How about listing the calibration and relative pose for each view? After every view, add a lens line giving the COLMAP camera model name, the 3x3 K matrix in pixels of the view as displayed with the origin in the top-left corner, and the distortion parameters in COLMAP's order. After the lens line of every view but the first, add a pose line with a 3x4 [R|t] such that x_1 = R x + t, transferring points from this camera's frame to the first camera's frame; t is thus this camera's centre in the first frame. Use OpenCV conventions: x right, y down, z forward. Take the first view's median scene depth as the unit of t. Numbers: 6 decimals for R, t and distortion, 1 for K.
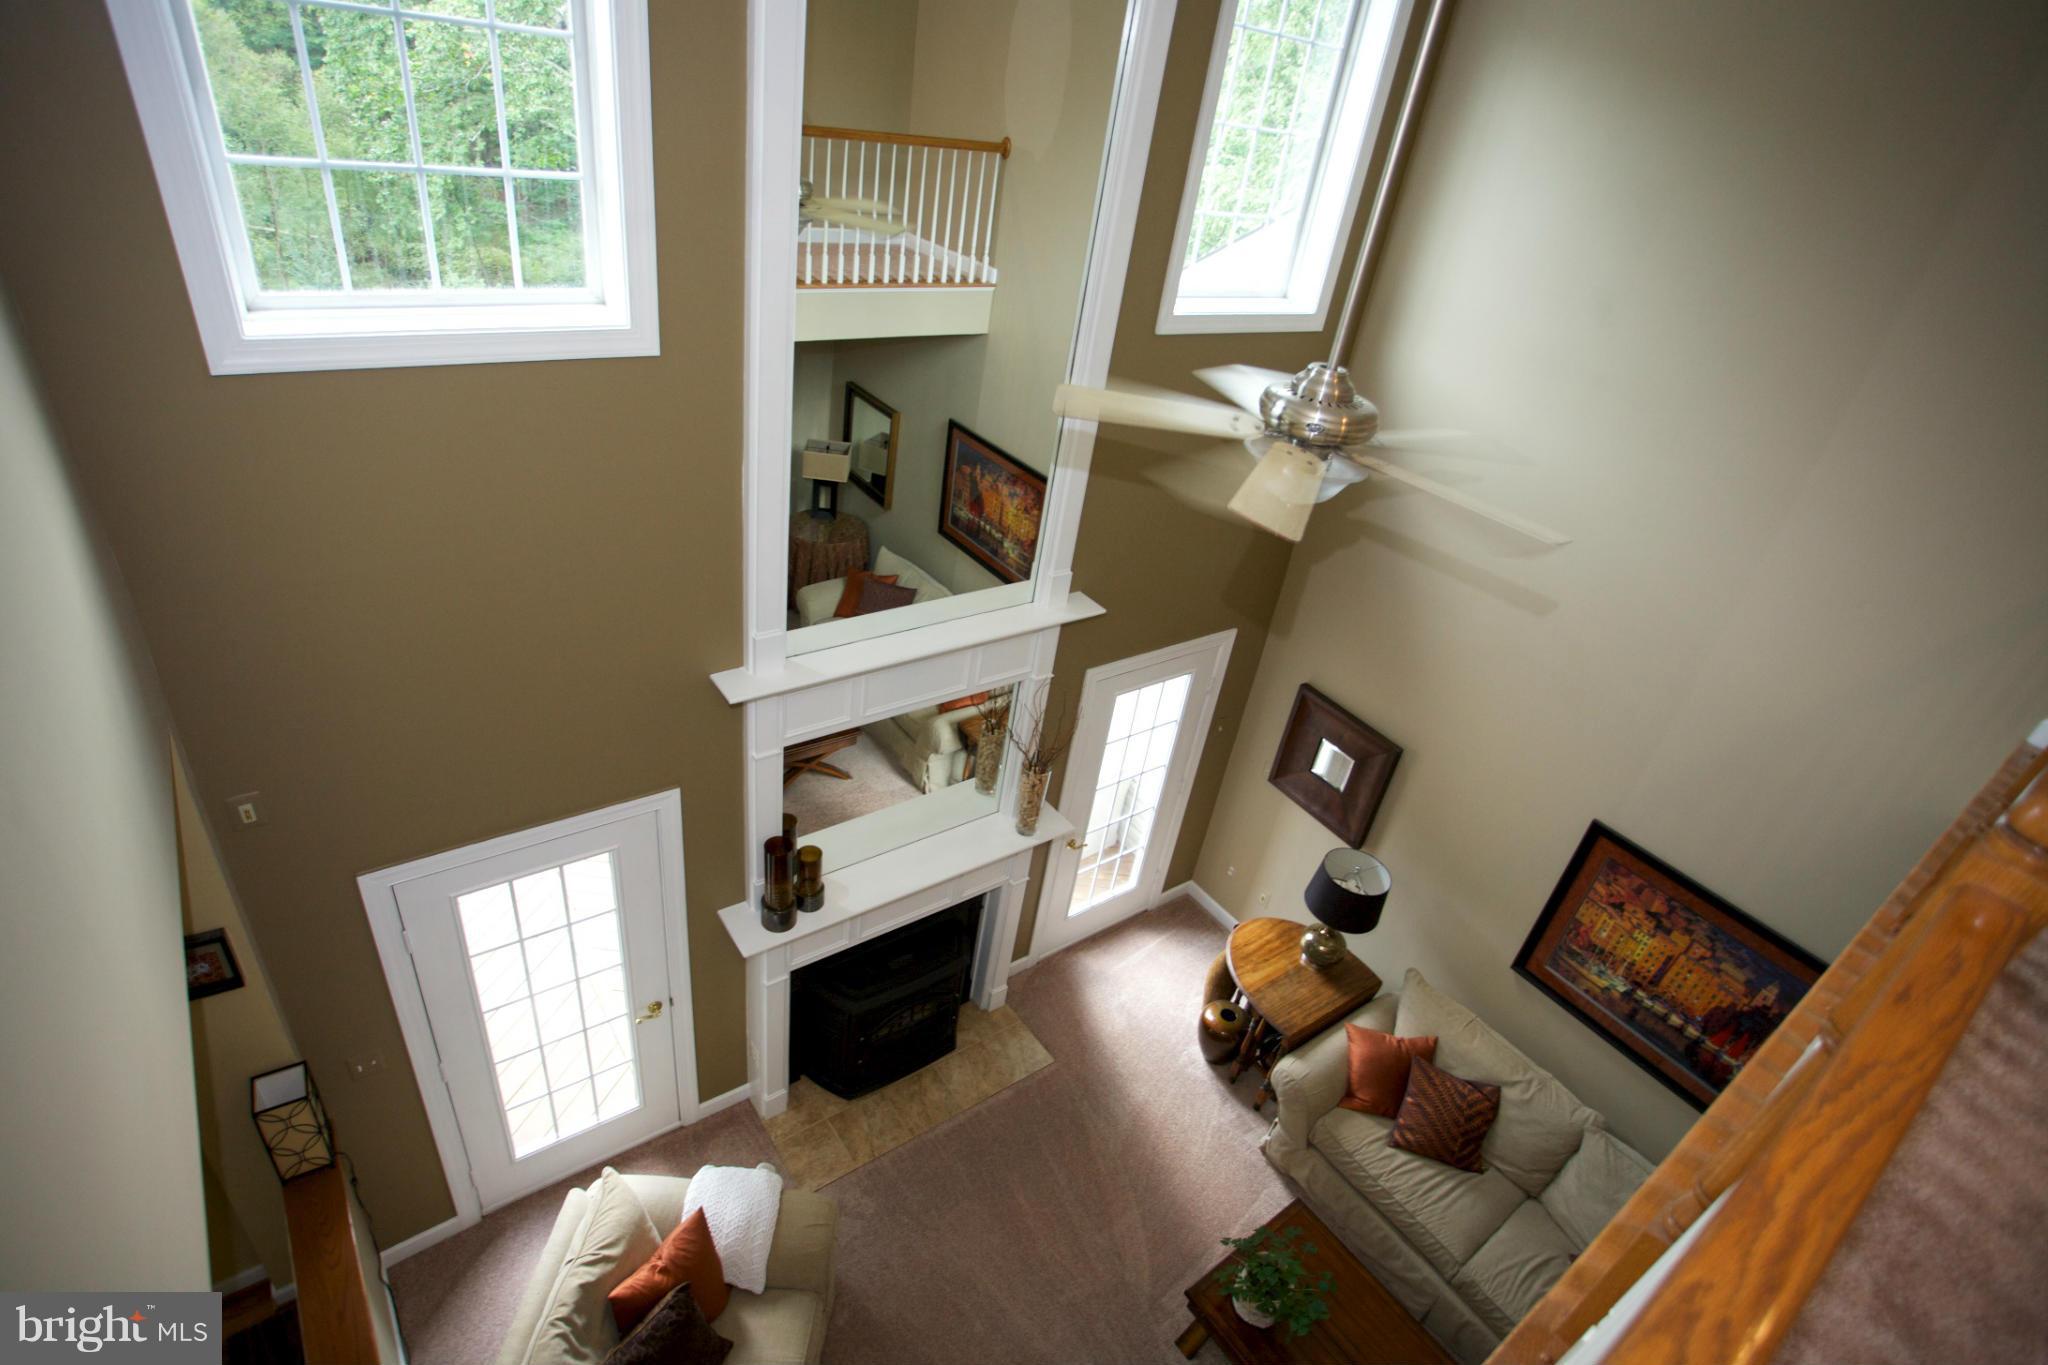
lens RADIAL K [[1015.1, 0, 1024.0], [0, 1015.1, 682.5], [0, 0, 1]] dist [-0.054542, 0.020365]
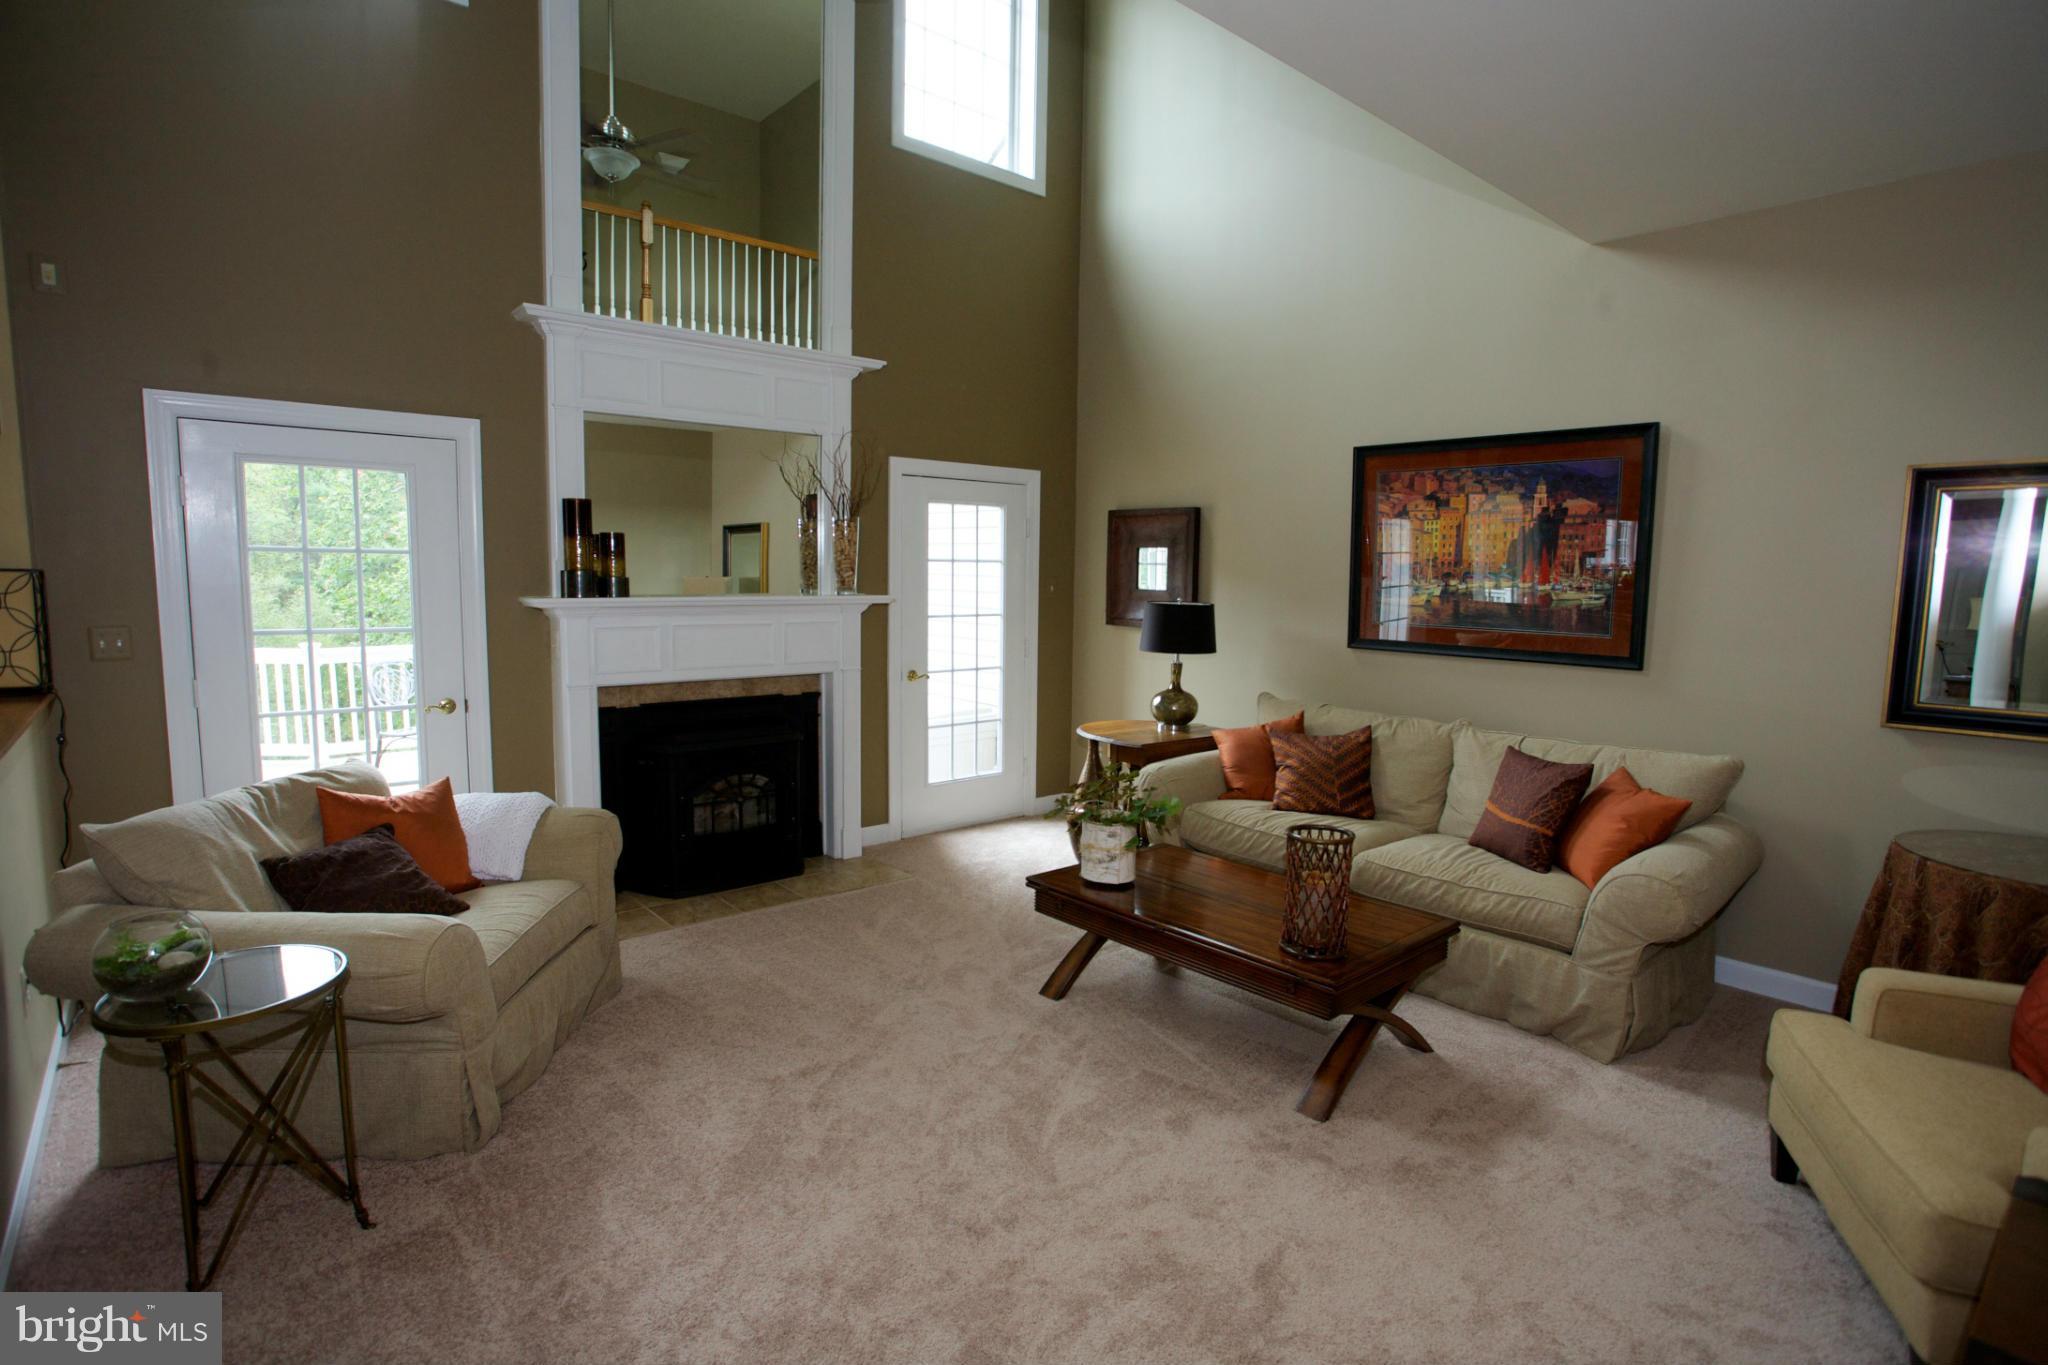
lens RADIAL K [[1019.0, 0, 1024.0], [0, 1019.0, 682.5], [0, 0, 1]] dist [-0.084275, 0.052927]
pose [[0.988369, -0.133744, 0.072388, 0.106218], [0.151849, 0.894010, -0.421532, 0.784644], [-0.008338, 0.427621, 0.903920, 0.129673]]
